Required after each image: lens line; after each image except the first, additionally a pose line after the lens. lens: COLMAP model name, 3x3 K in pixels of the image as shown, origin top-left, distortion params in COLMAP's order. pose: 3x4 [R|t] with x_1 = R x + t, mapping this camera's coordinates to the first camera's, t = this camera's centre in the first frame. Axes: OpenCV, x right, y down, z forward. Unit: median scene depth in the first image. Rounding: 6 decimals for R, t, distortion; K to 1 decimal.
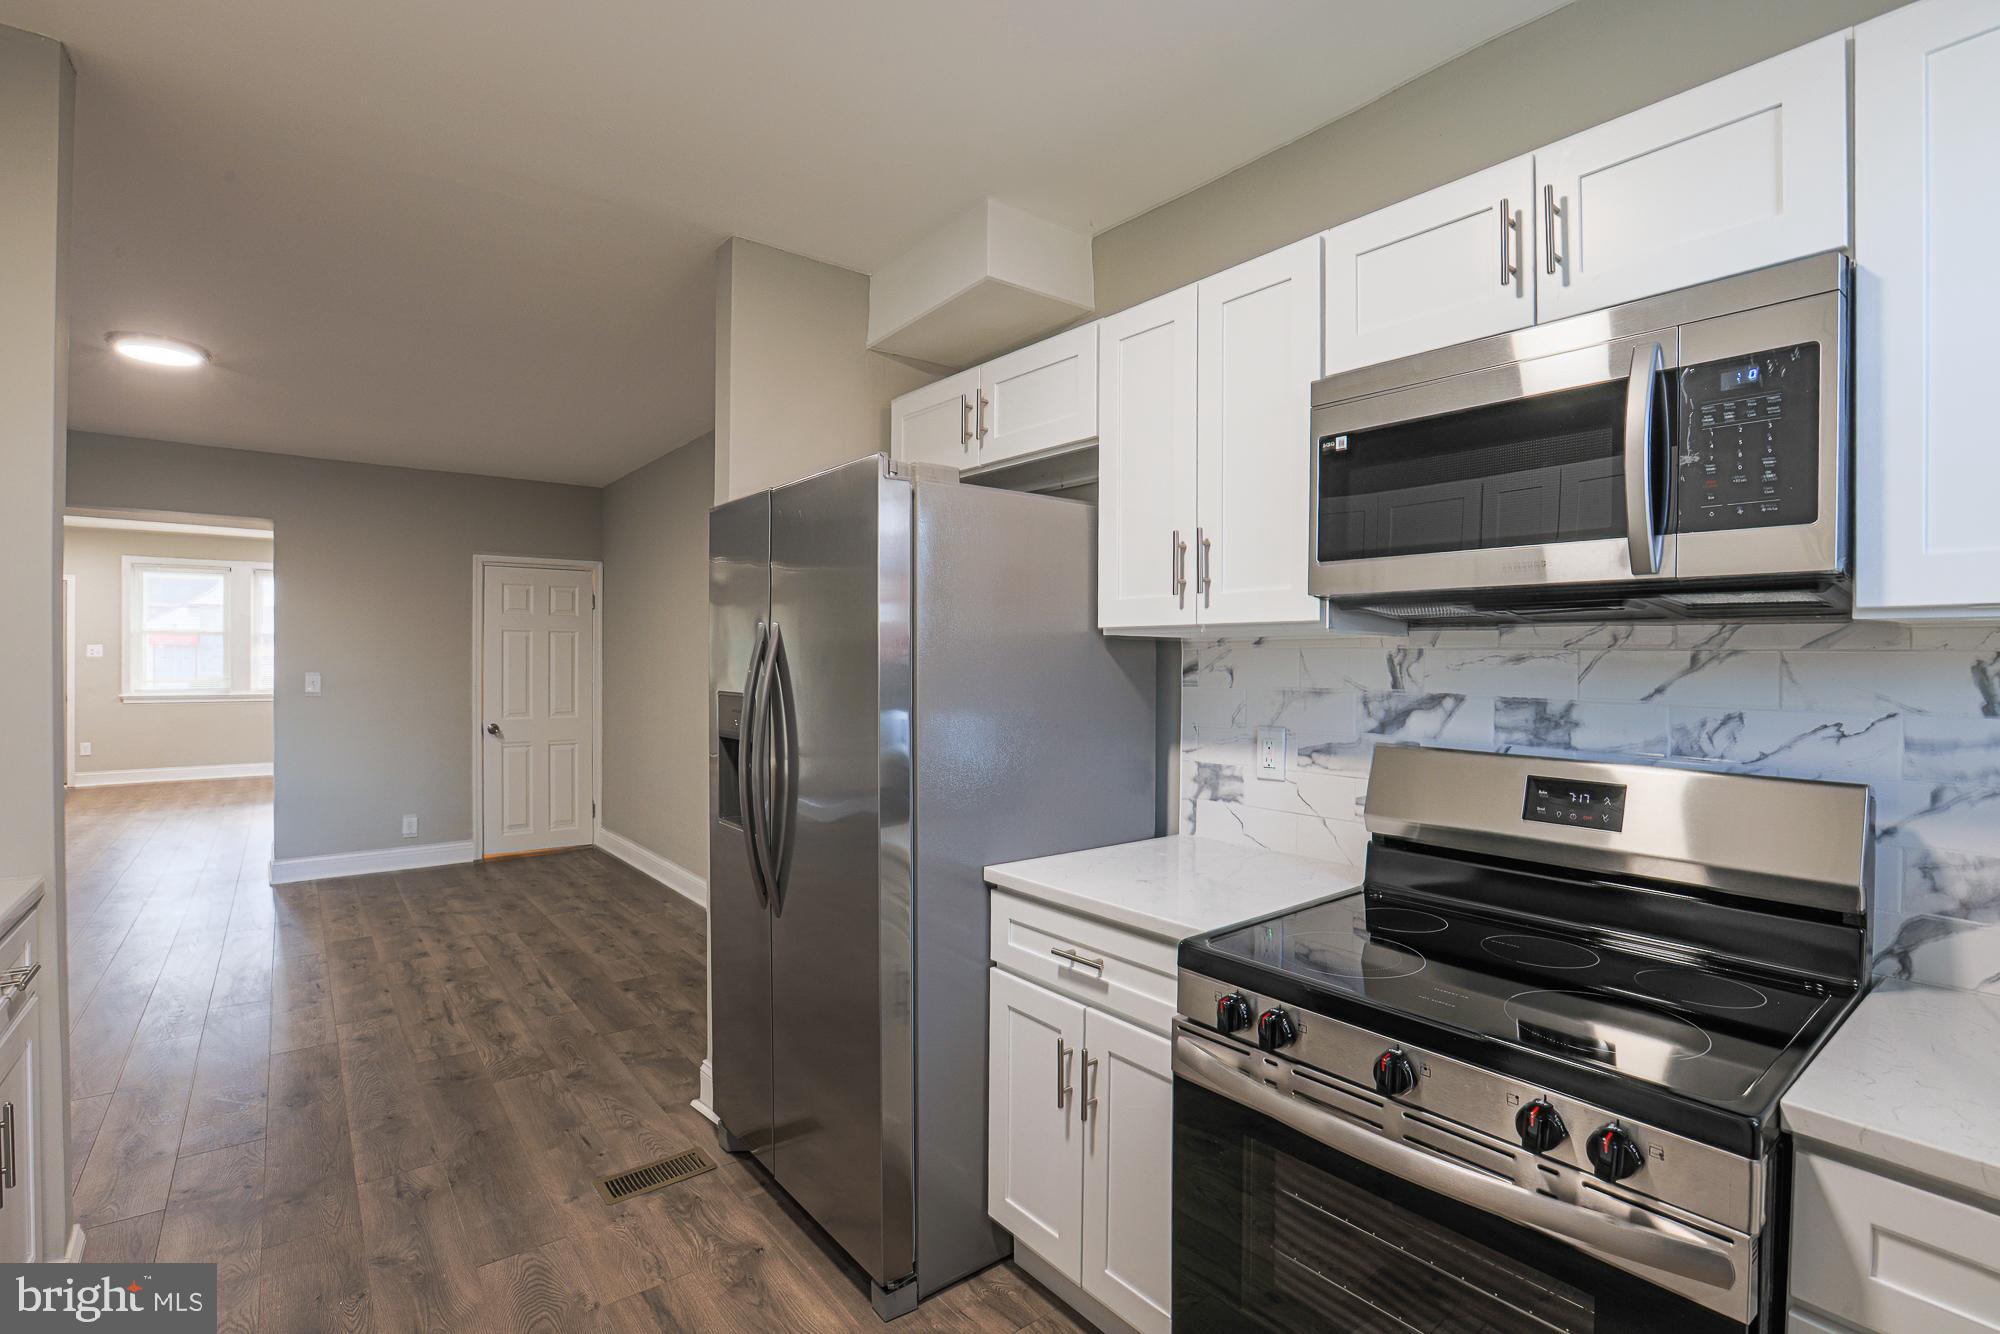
lens RADIAL K [[945.6, 0, 997.5], [0, 945.6, 665.6], [0, 0, 1]] dist [-0.053297, 0.020440]
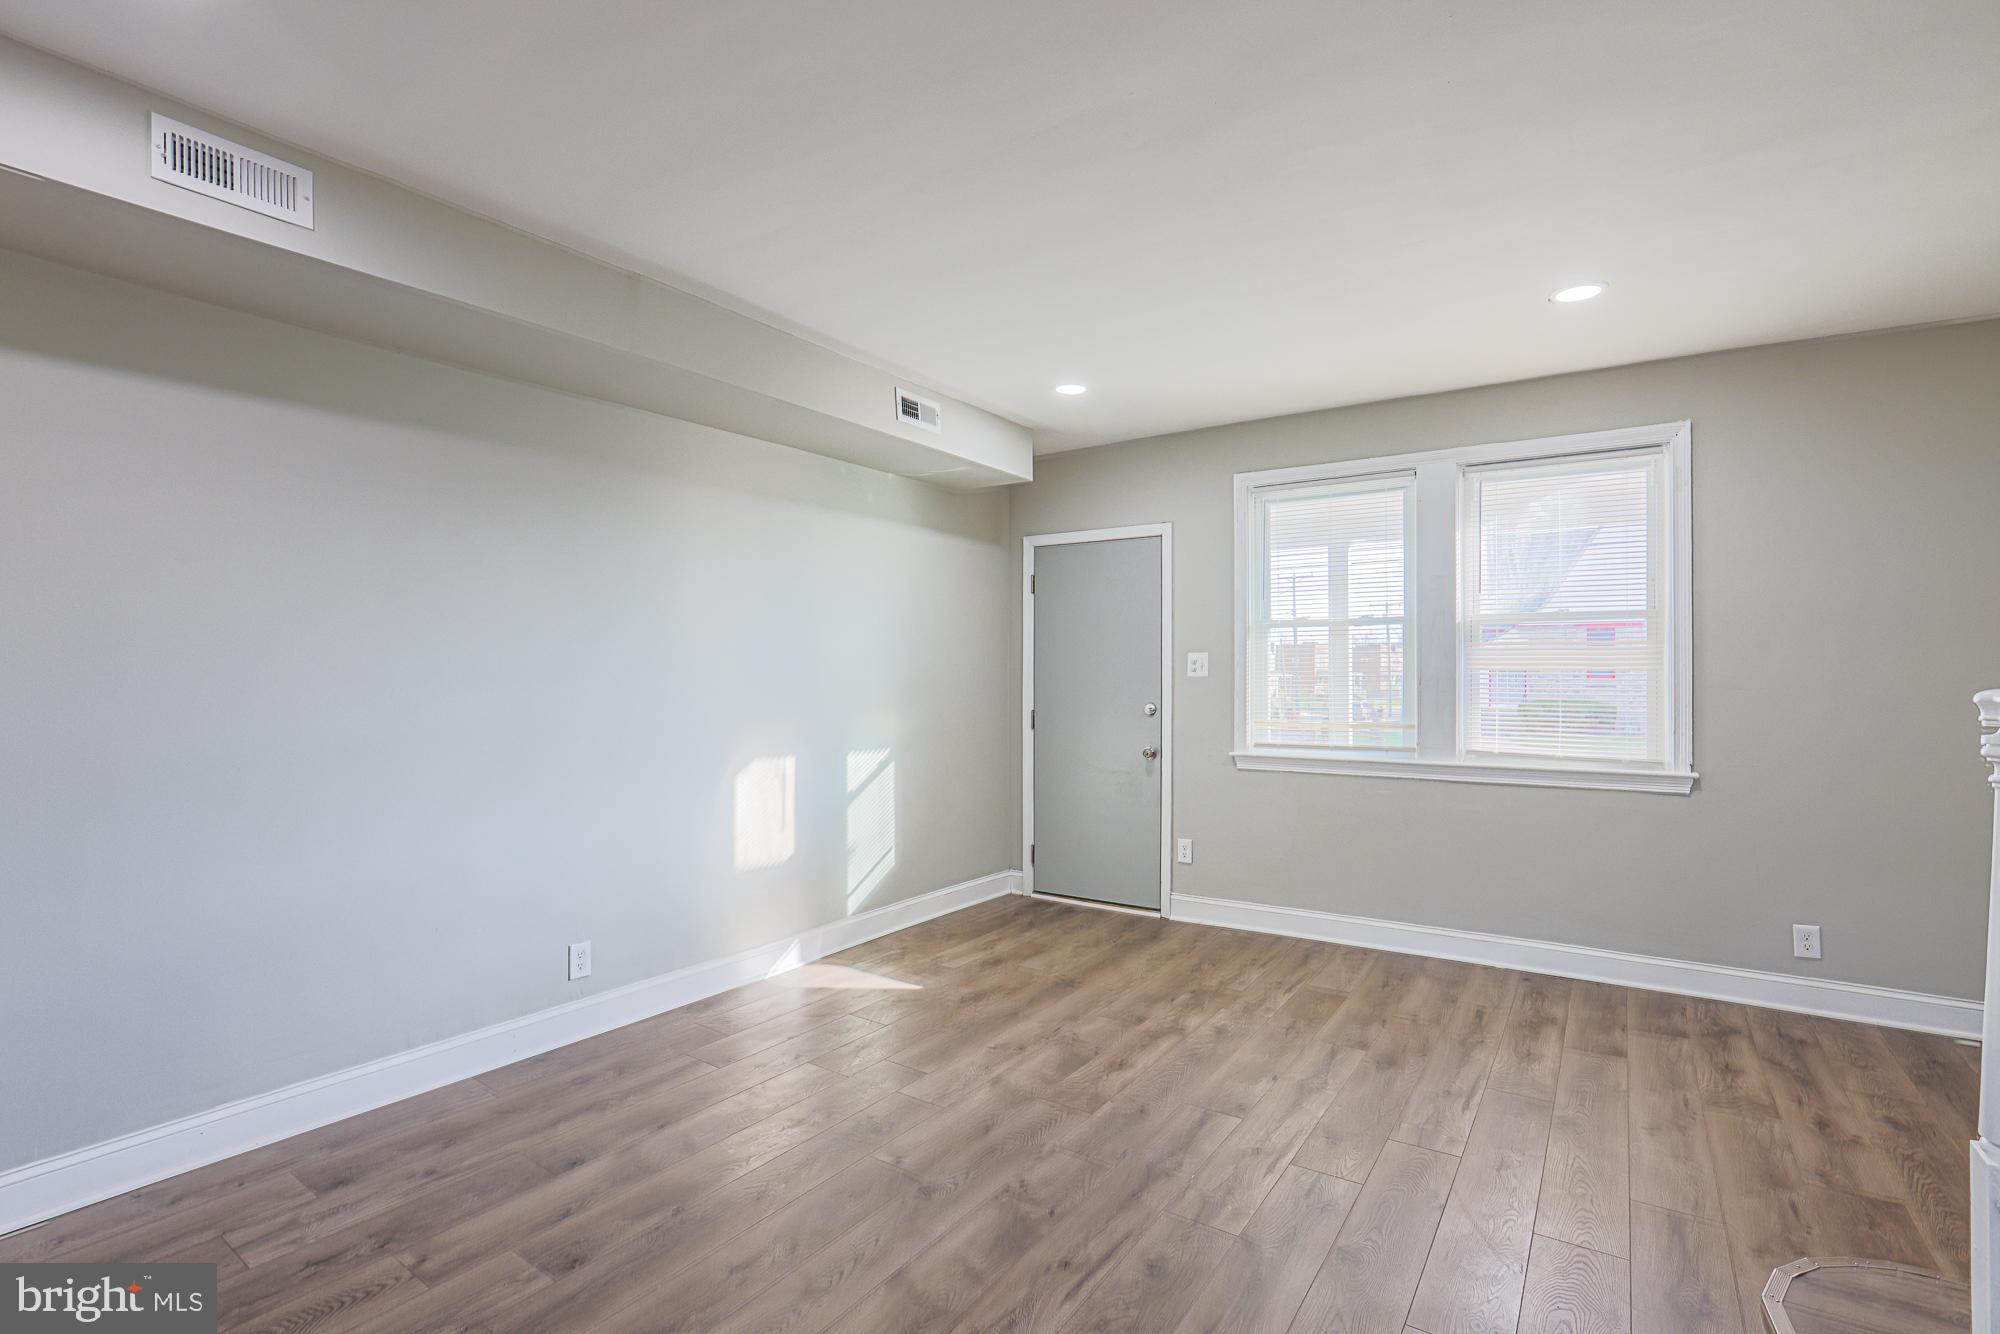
lens RADIAL K [[945.6, 0, 997.5], [0, 945.6, 665.6], [0, 0, 1]] dist [-0.053297, 0.020440]
pose [[0.310899, -0.016290, -0.950303, -1.393363], [-0.005362, 0.999807, -0.018893, -0.011770], [0.950428, 0.010970, 0.310752, 1.973879]]
